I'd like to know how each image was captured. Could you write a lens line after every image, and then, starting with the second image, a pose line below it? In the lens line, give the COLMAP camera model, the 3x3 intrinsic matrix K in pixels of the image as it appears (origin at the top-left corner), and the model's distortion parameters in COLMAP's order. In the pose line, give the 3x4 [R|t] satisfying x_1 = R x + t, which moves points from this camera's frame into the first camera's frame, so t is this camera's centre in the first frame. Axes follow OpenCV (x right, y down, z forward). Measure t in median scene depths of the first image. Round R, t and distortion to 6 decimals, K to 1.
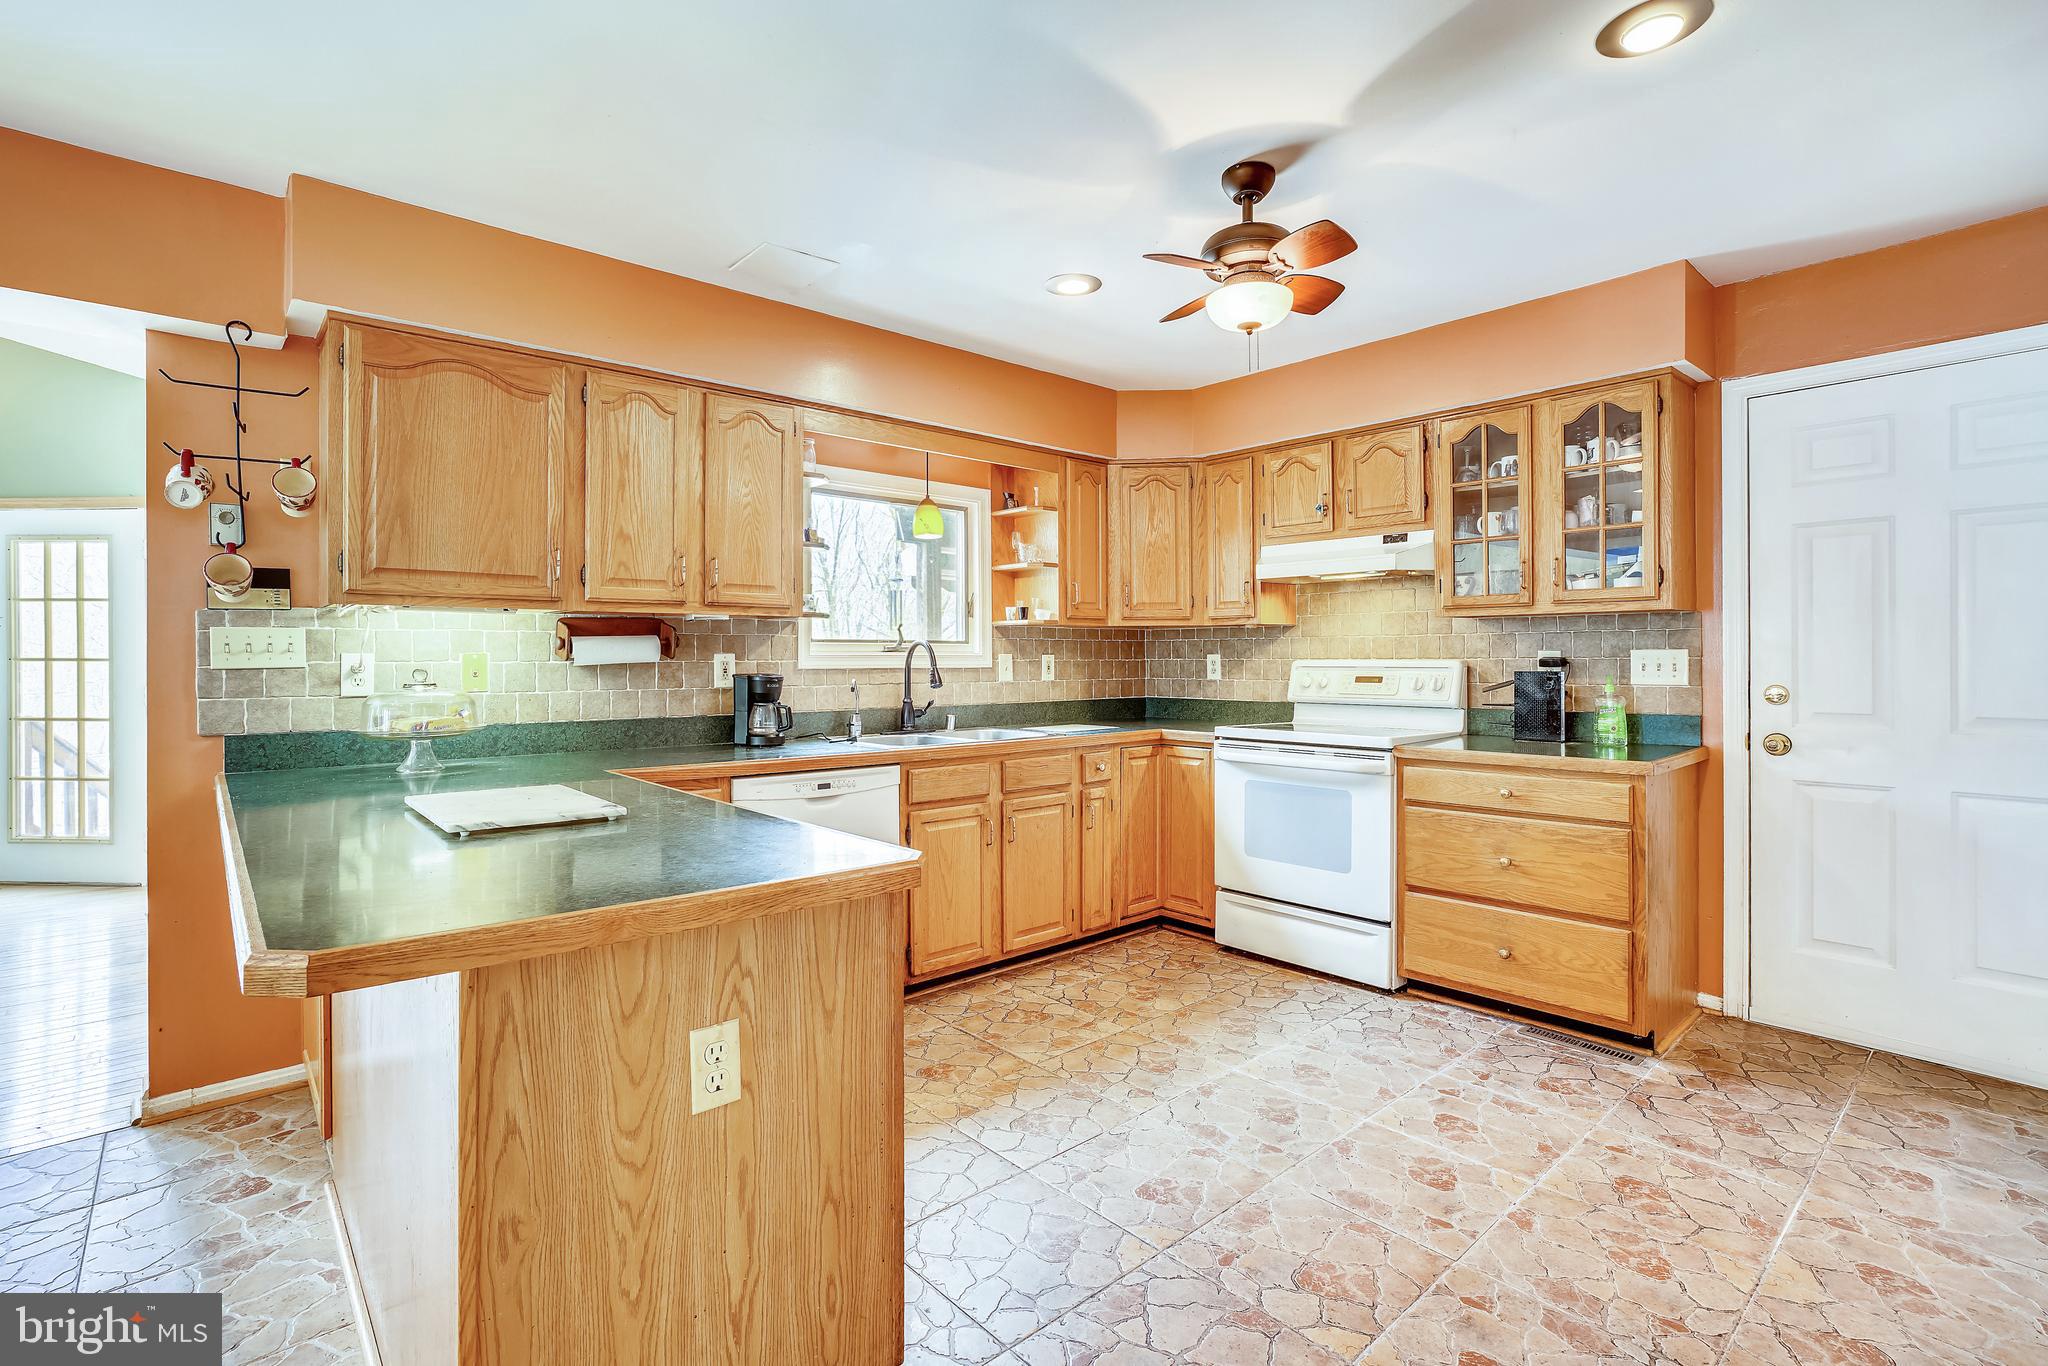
lens RADIAL K [[953.6, 0, 1015.9], [0, 953.6, 677.7], [0, 0, 1]] dist [-0.016073, 0.005443]
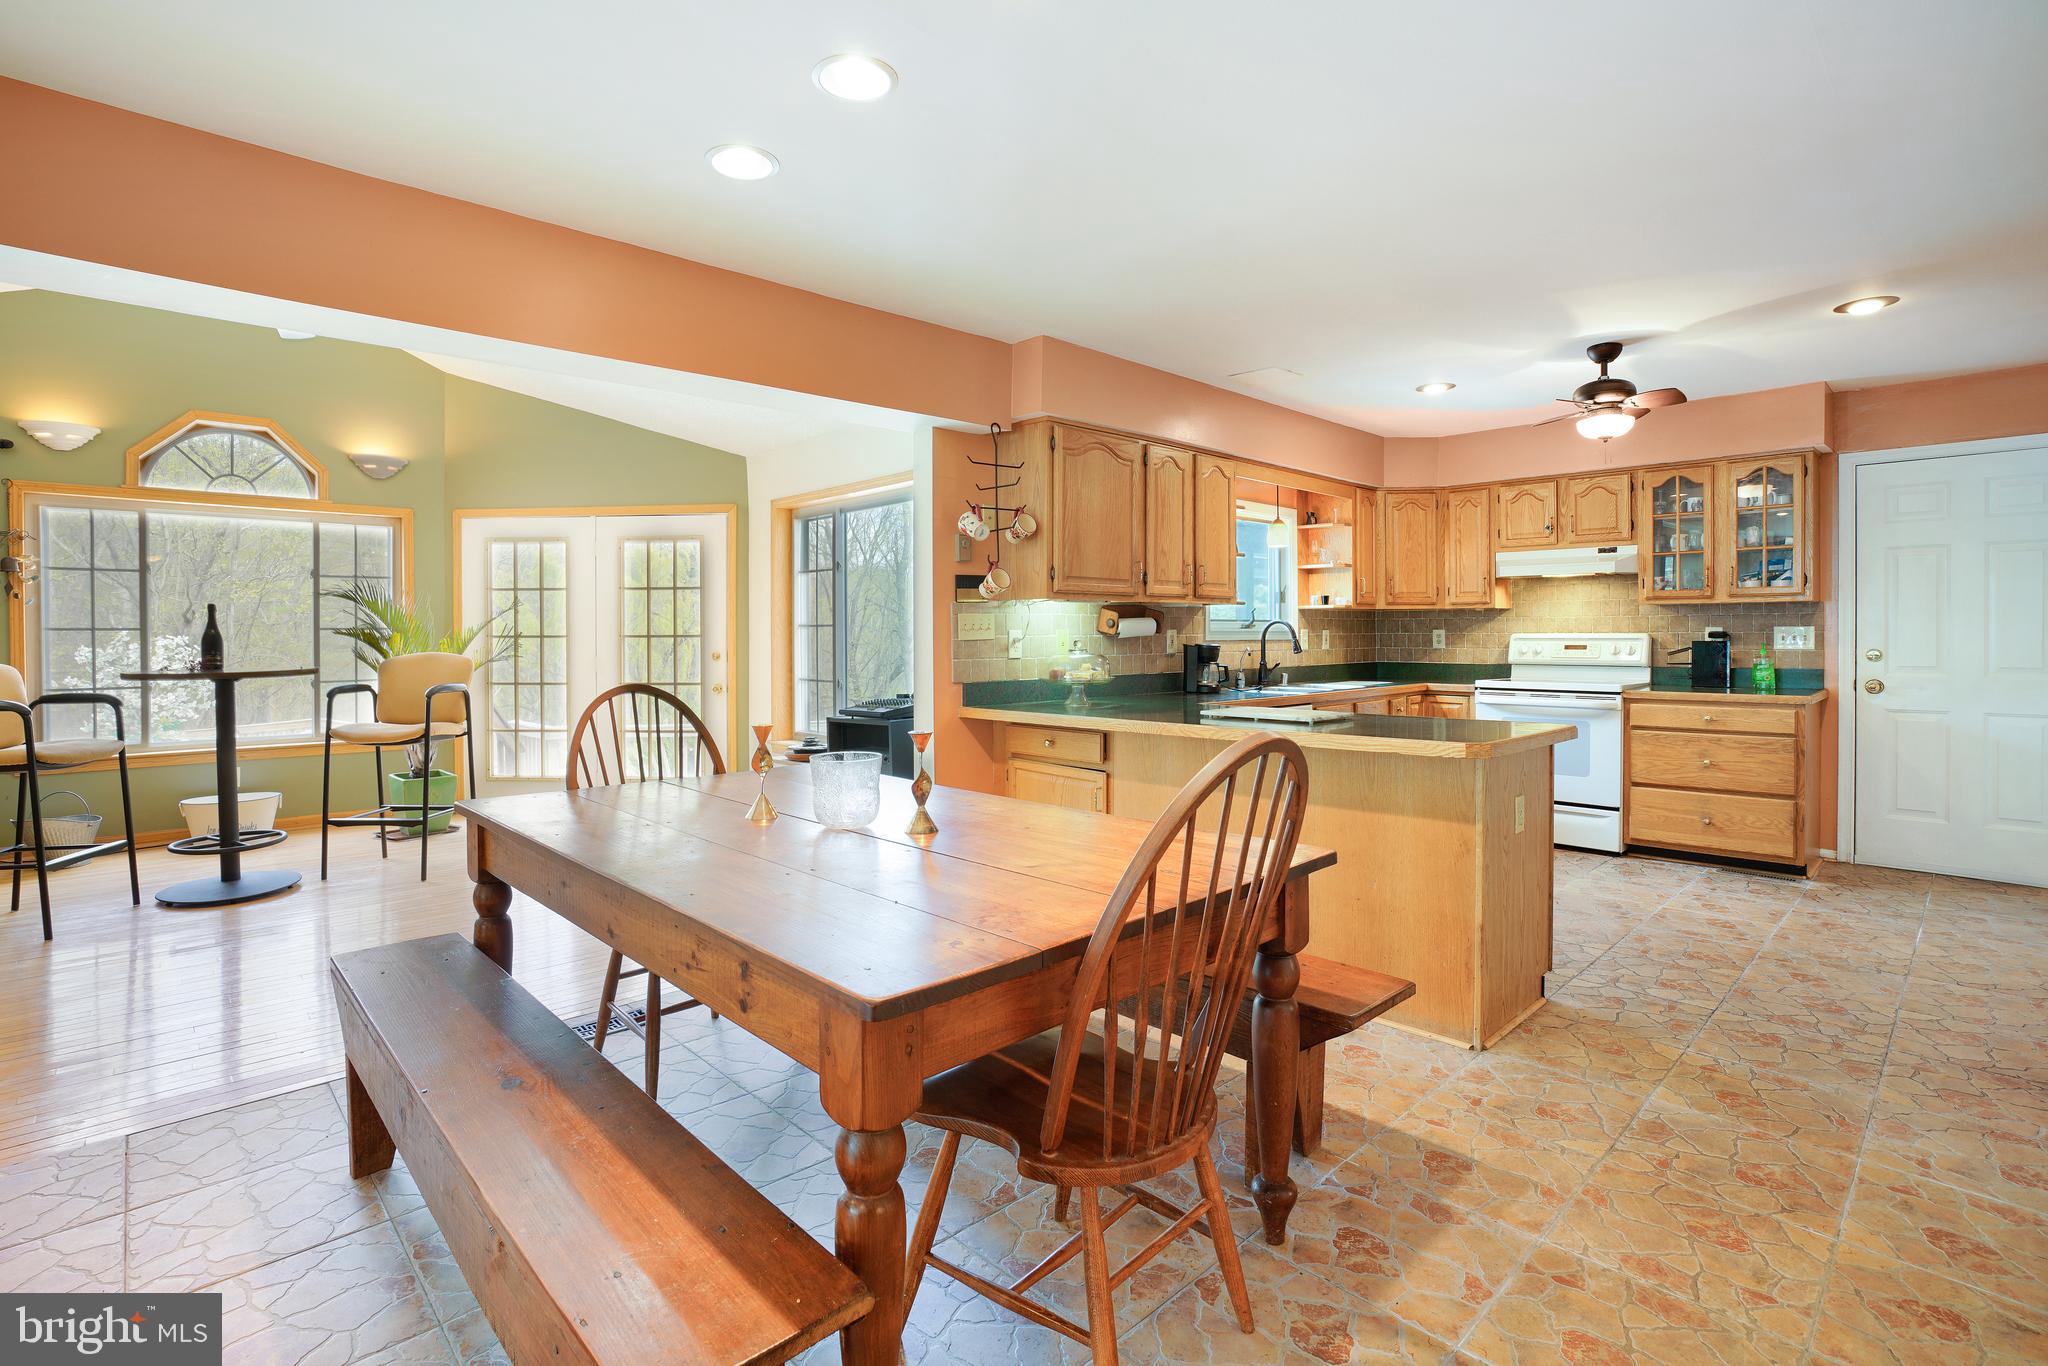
lens RADIAL K [[969.0, 0, 1024.2], [0, 969.0, 662.0], [0, 0, 1]] dist [-0.016546, 0.000693]
pose [[0.999150, -0.003267, 0.041098, -0.610051], [0.002869, 0.999949, 0.009721, 0.008782], [-0.041127, -0.009595, 0.999108, -0.481629]]
